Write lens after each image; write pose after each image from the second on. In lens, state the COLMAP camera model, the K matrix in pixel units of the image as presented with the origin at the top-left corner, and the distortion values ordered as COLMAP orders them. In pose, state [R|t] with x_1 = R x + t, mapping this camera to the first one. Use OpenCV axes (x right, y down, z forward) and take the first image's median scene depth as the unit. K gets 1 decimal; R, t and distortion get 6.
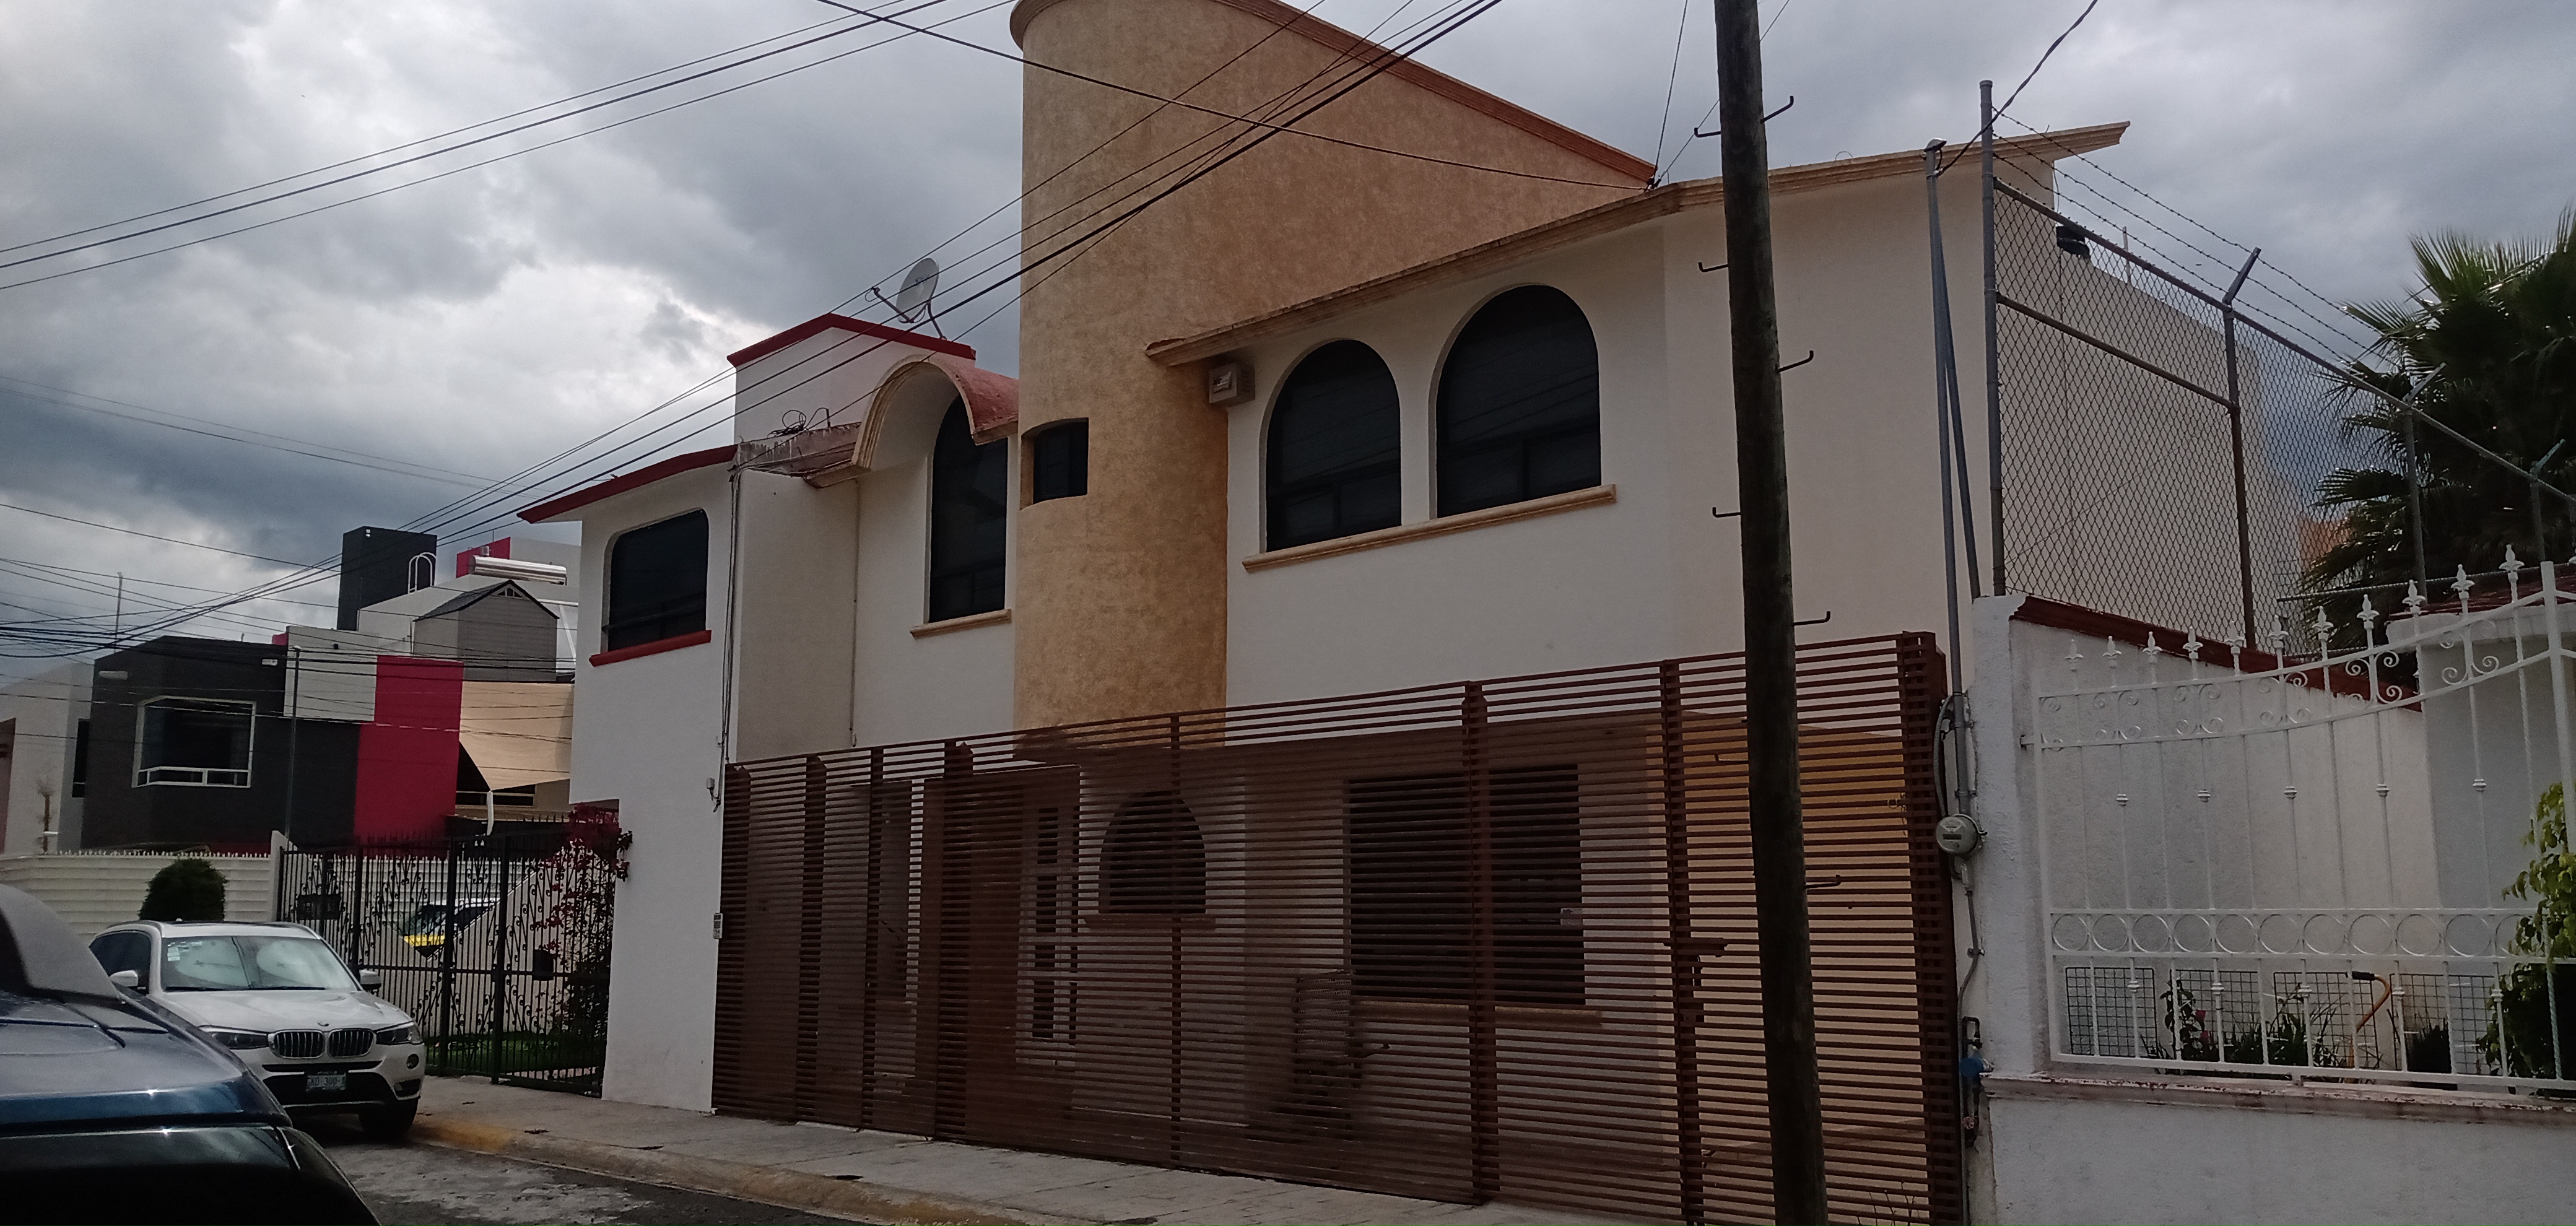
lens RADIAL K [[1947.4, 0, 1295.2], [0, 1947.4, 605.4], [0, 0, 1]] dist [0.051382, -0.015138]
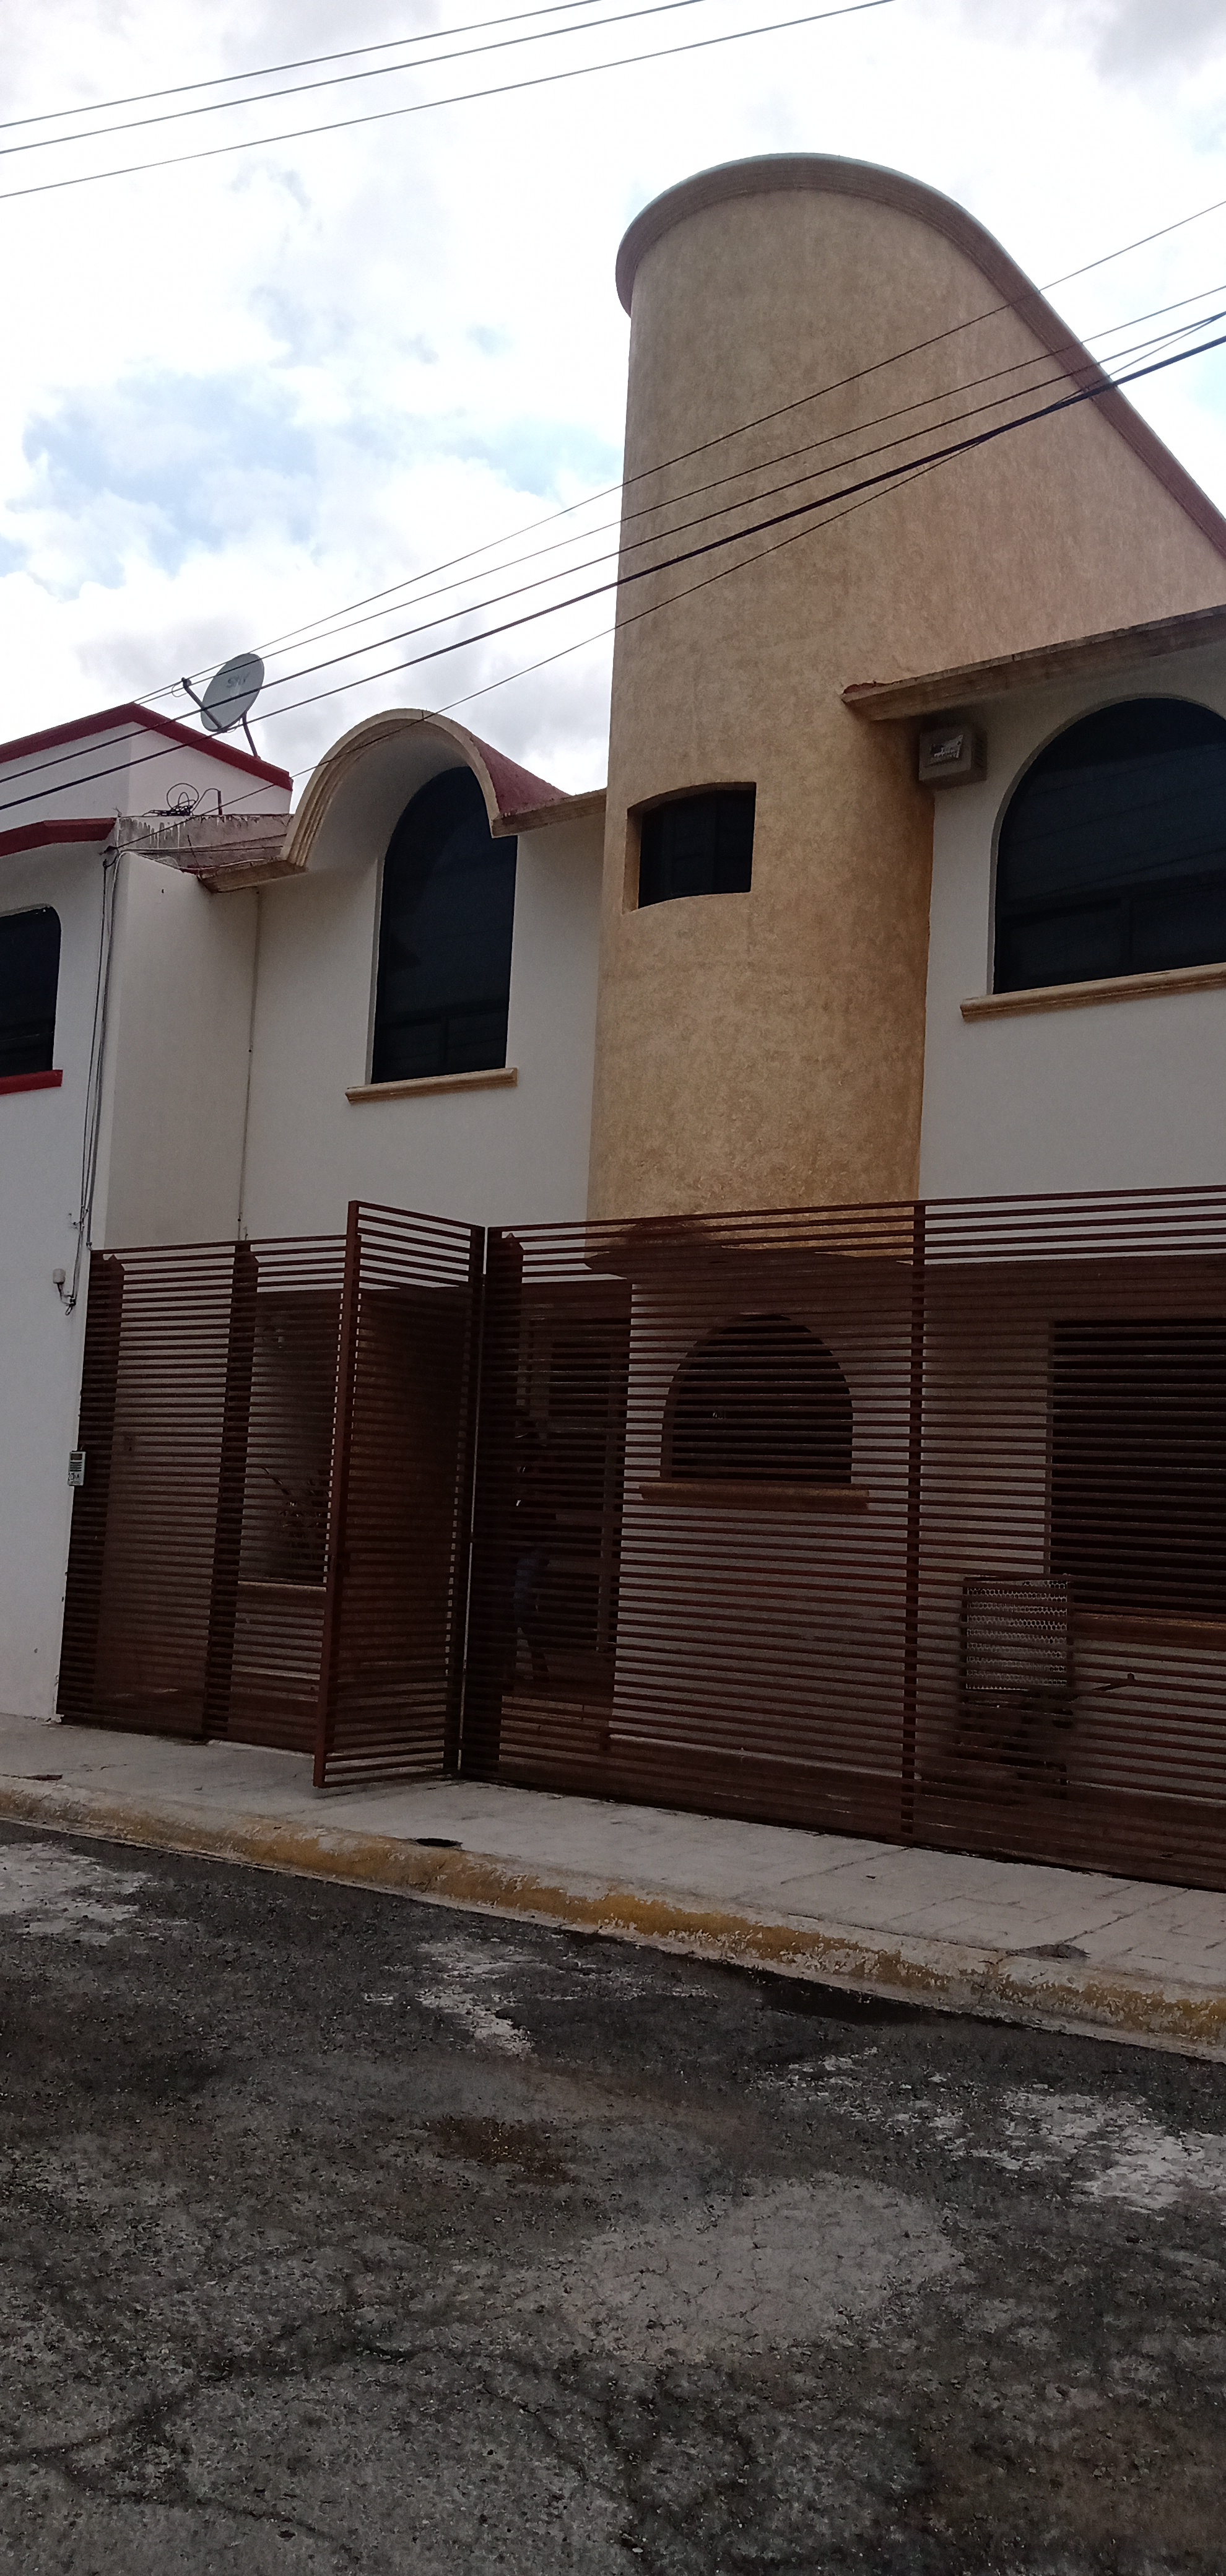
lens RADIAL K [[1947.4, 0, 609.0], [0, 1947.4, 1309.2], [0, 0, 1]] dist [0.051382, -0.015138]
pose [[0.985537, 0.067323, 0.155516, -0.255008], [-0.075934, 0.995853, 0.050103, 0.061857], [-0.151498, -0.061187, 0.986562, 0.298280]]
